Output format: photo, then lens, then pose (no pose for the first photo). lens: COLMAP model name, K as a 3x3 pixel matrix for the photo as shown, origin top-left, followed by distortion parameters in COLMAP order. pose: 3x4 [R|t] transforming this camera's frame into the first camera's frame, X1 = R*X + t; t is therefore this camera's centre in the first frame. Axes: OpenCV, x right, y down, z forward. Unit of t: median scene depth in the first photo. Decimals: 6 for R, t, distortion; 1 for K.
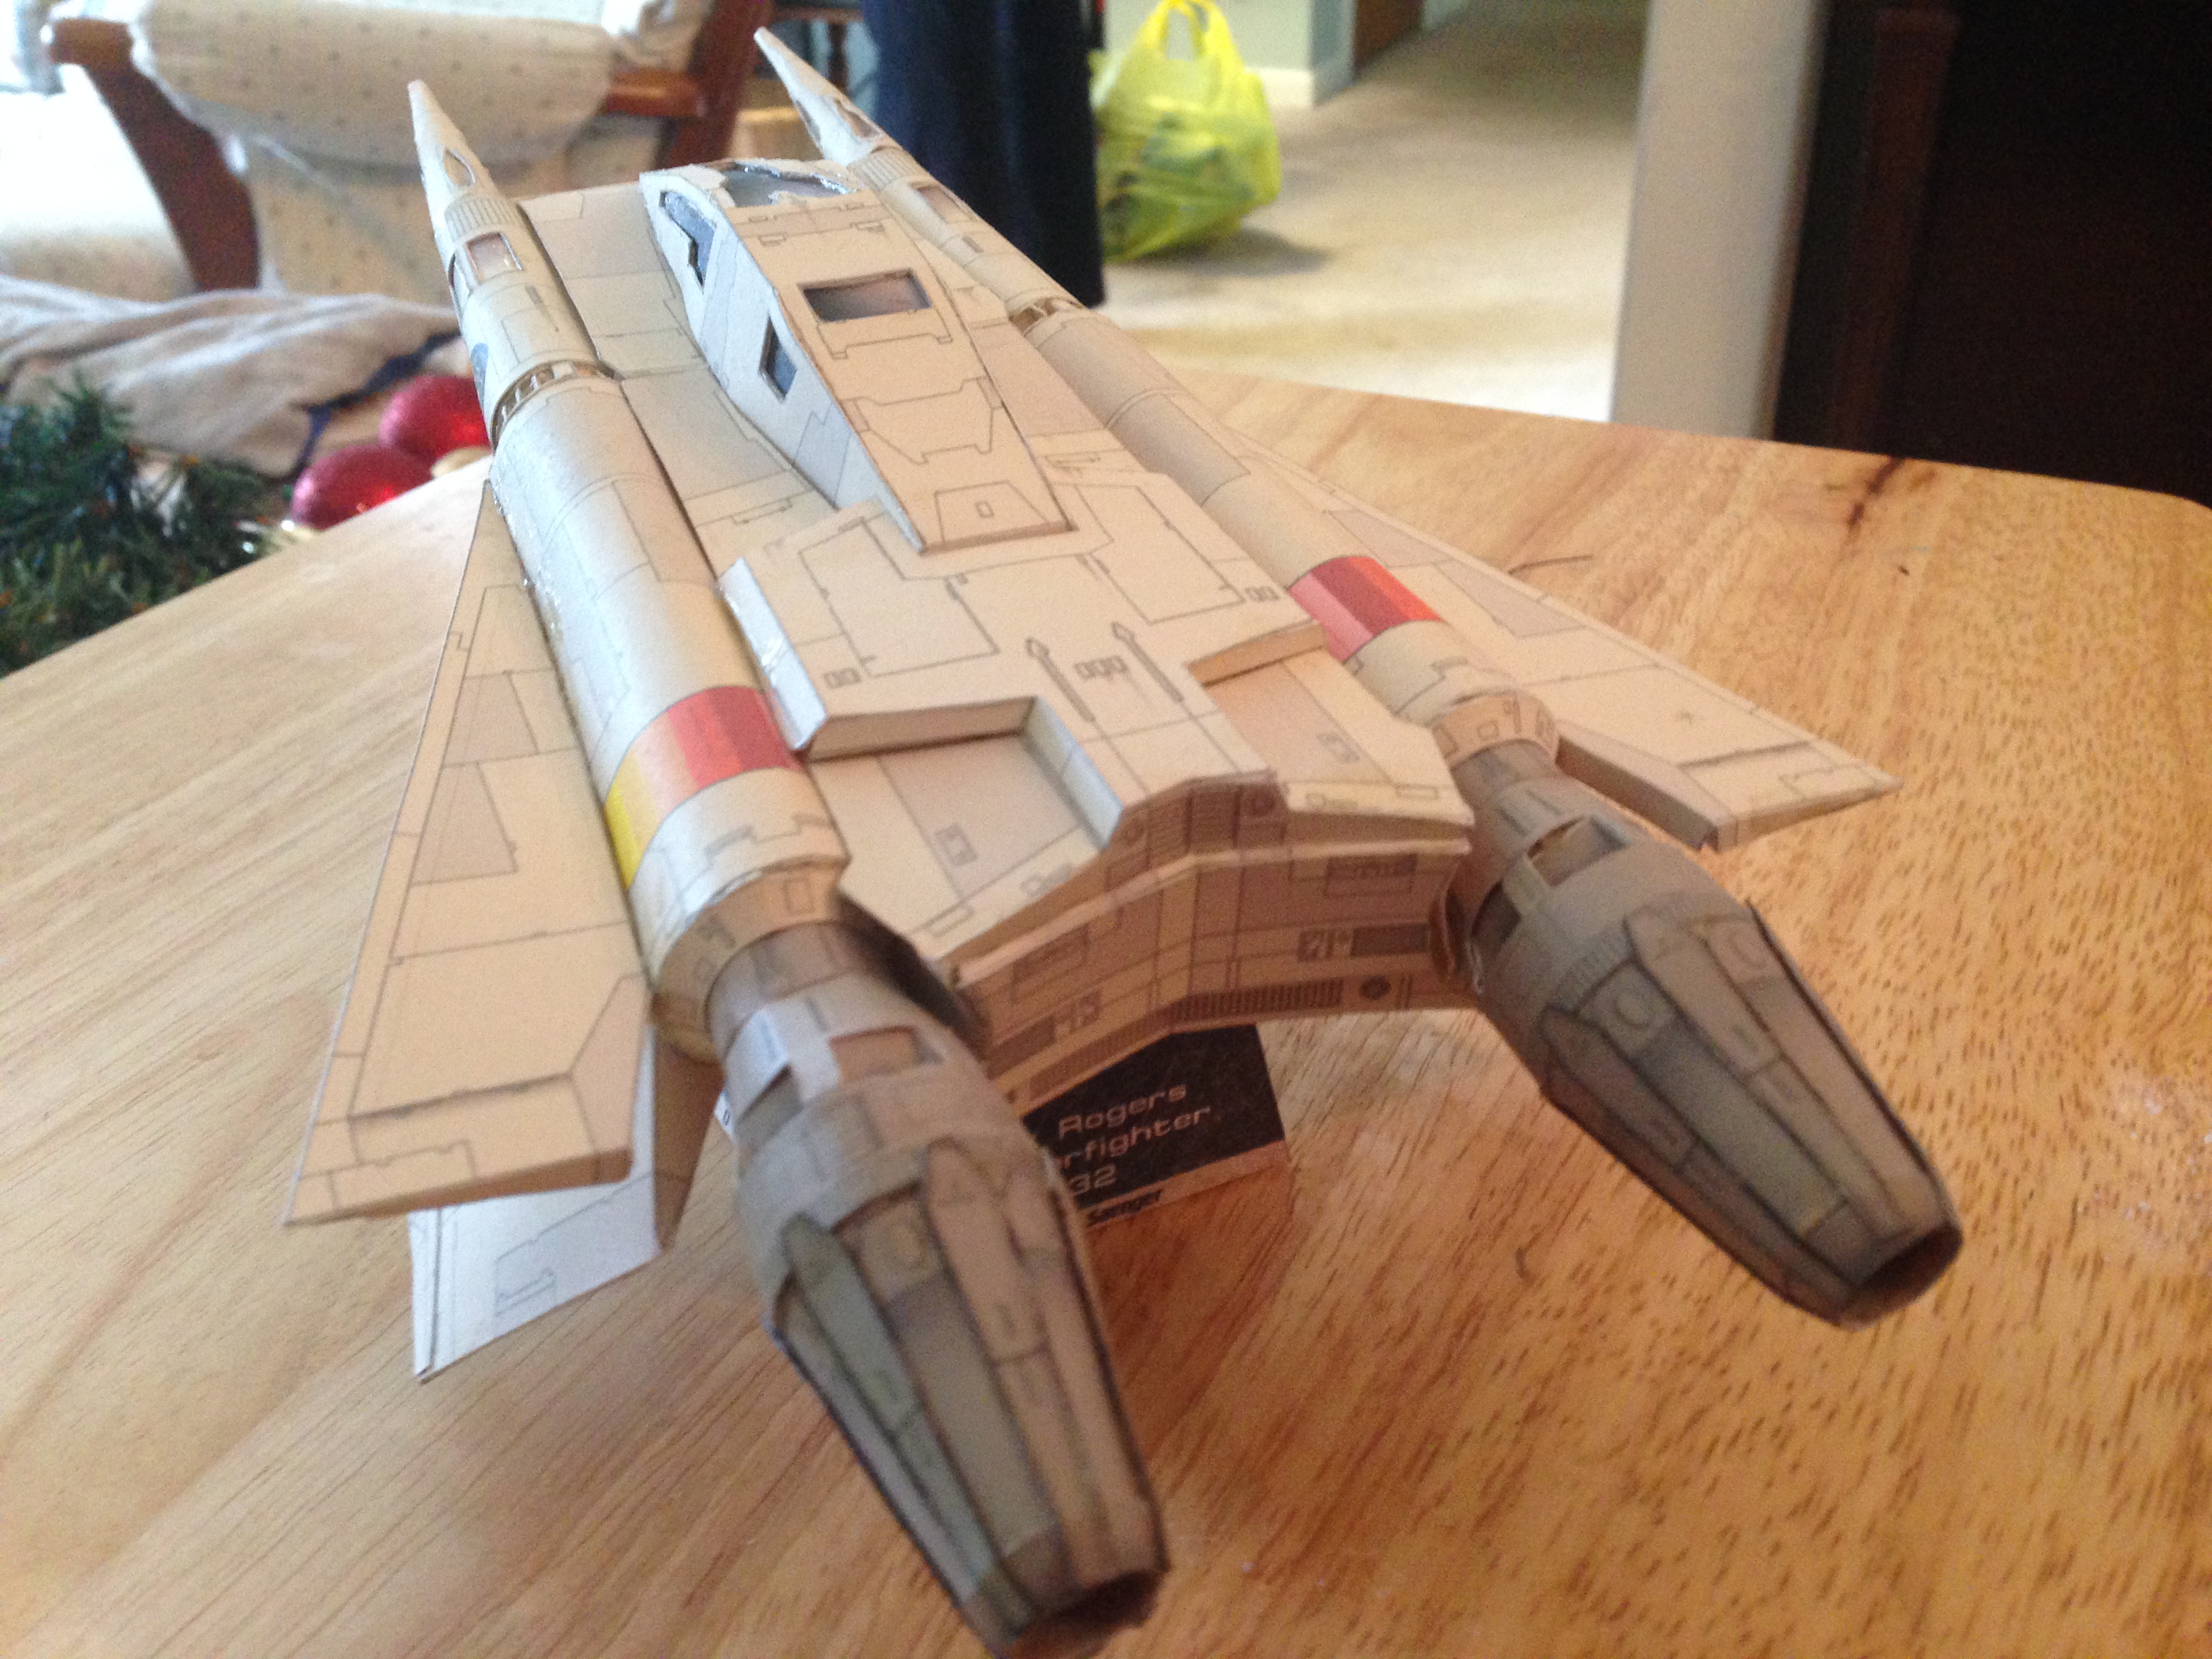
lens RADIAL K [[2071.0, 0, 1097.1], [0, 2071.0, 827.2], [0, 0, 1]] dist [0.129665, -0.298500]
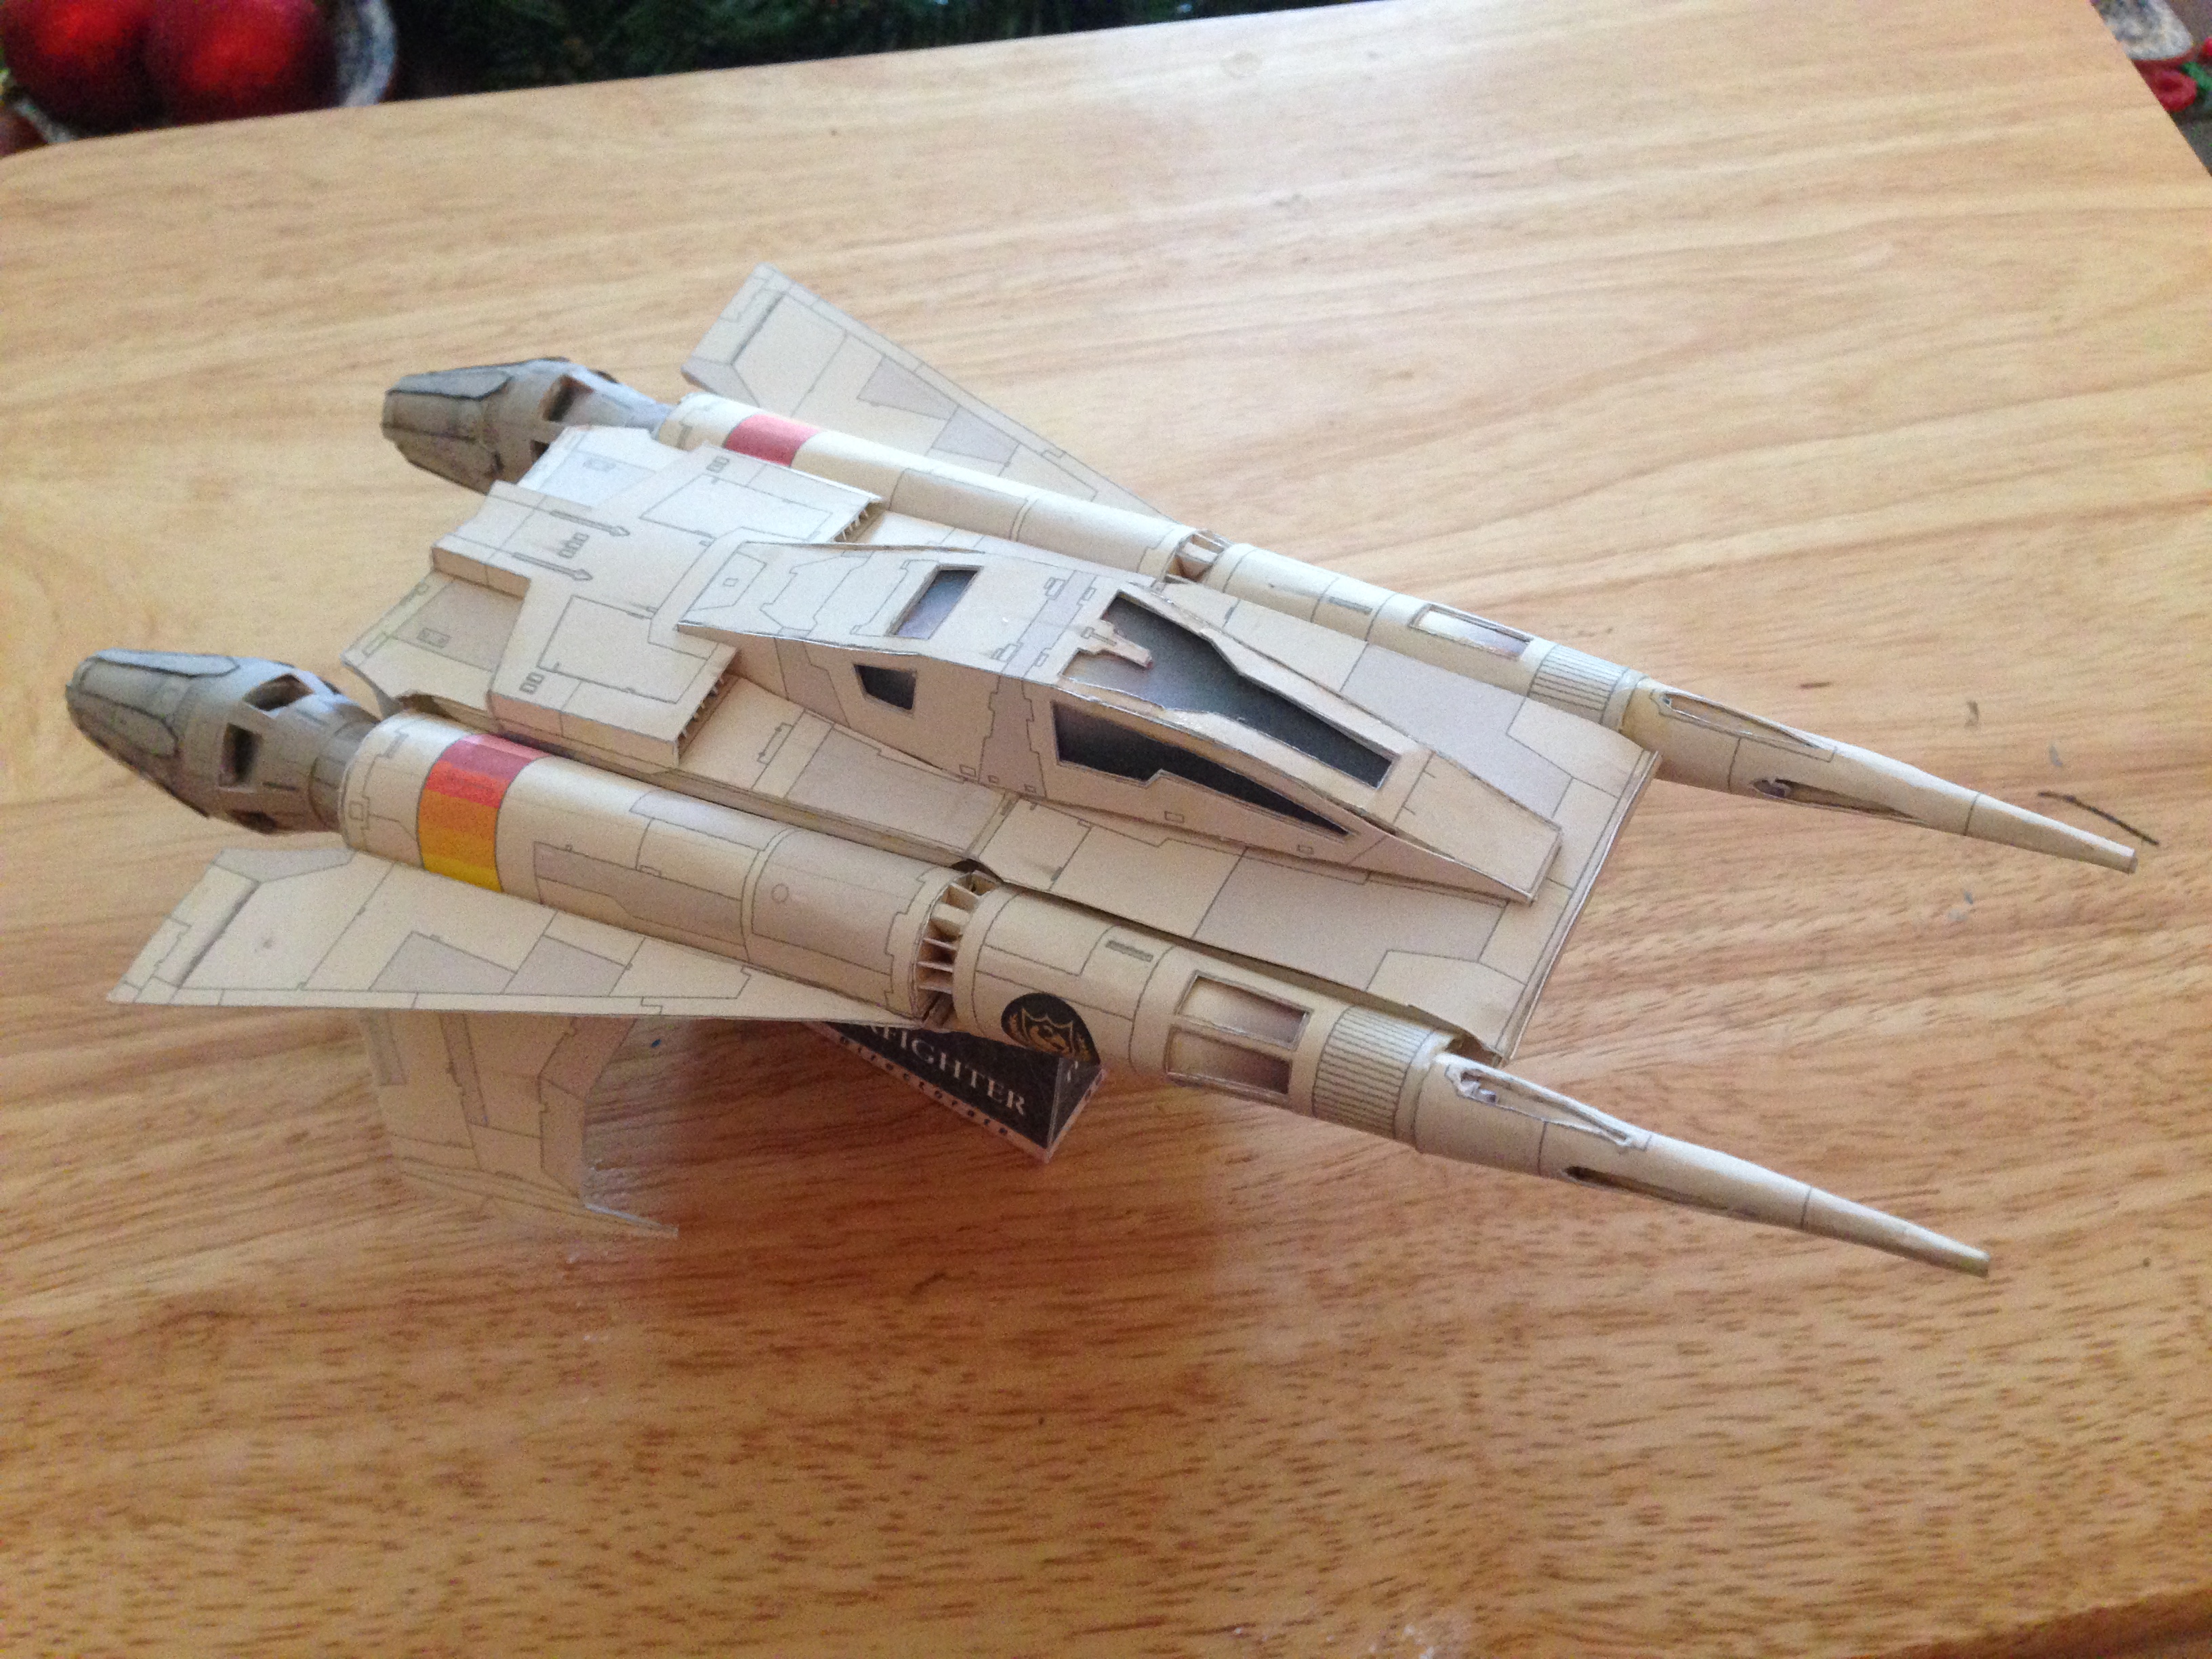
lens RADIAL K [[2071.0, 0, 1097.1], [0, 2071.0, 827.2], [0, 0, 1]] dist [0.129665, -0.298500]
pose [[0.564269, 0.691177, -0.451525, 0.433172], [-0.397663, 0.706829, 0.585028, -0.532130], [0.723509, -0.150558, 0.673697, 0.149311]]
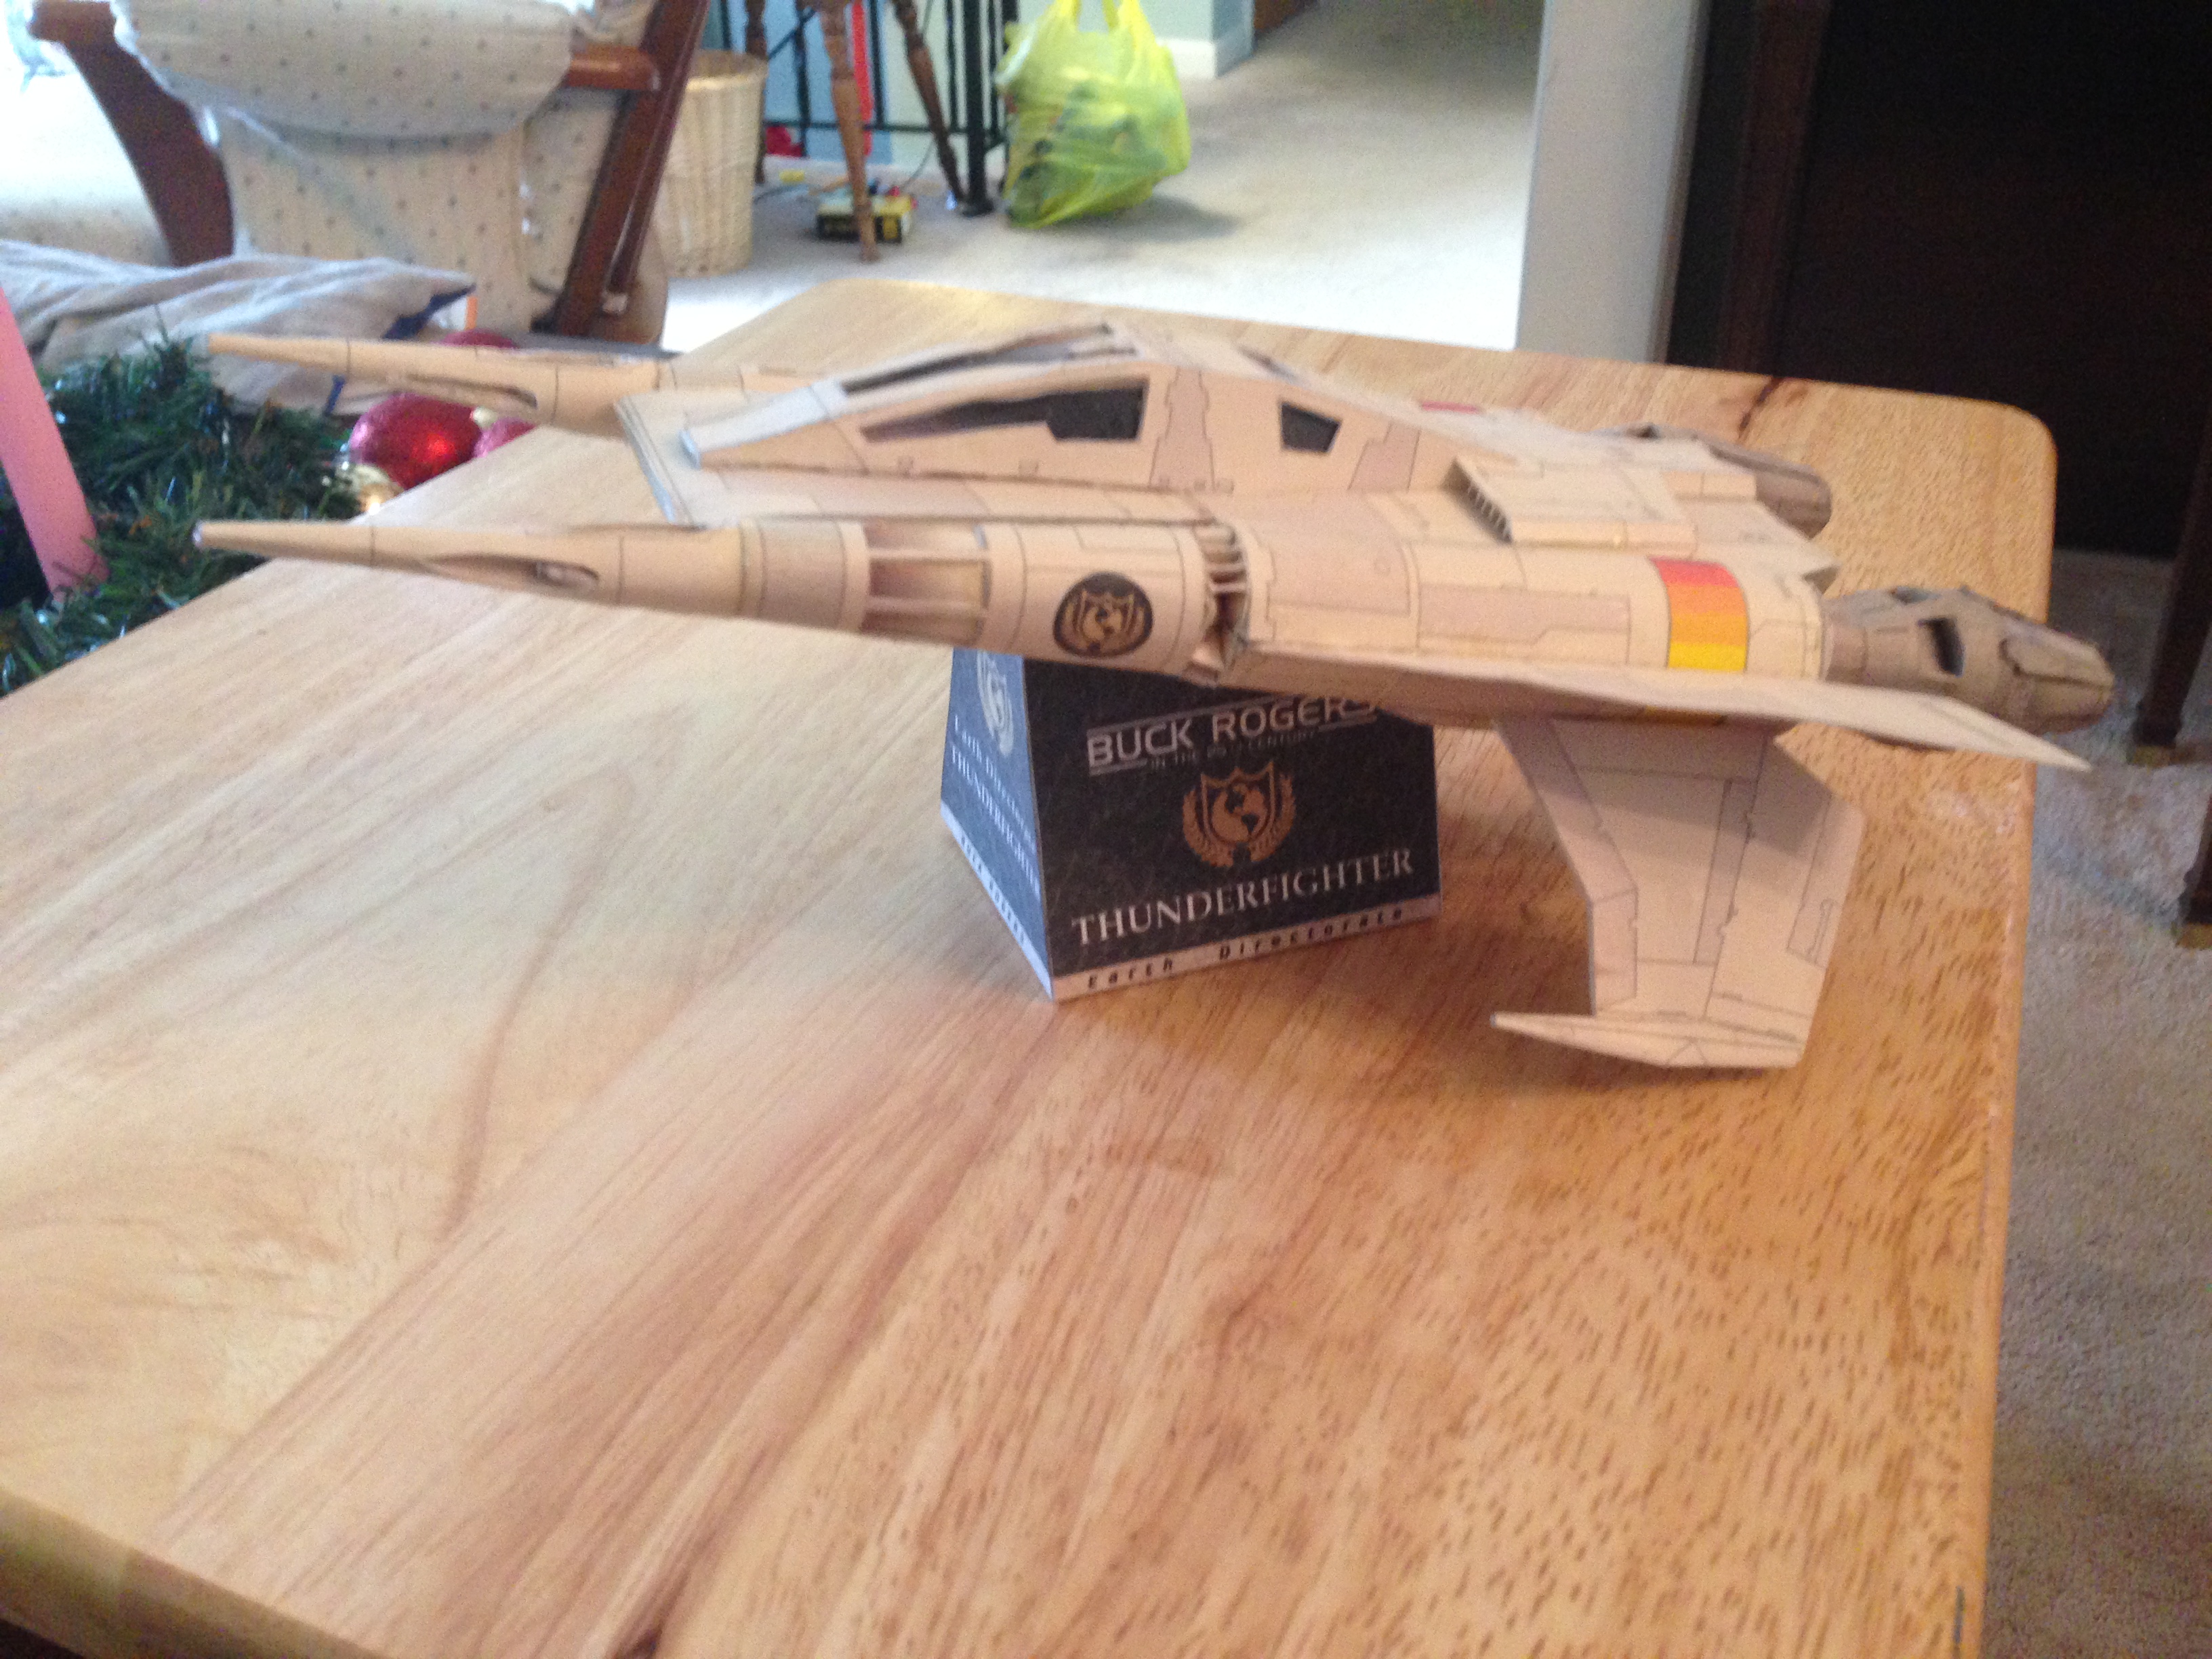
lens RADIAL K [[2048.2, 0, 1093.1], [0, 2048.2, 836.8], [0, 0, 1]] dist [0.128188, -0.280223]
pose [[0.998846, -0.015906, 0.045327, -0.104765], [0.014969, 0.999669, 0.020939, 0.080710], [-0.045645, -0.020236, 0.998753, -0.269493]]
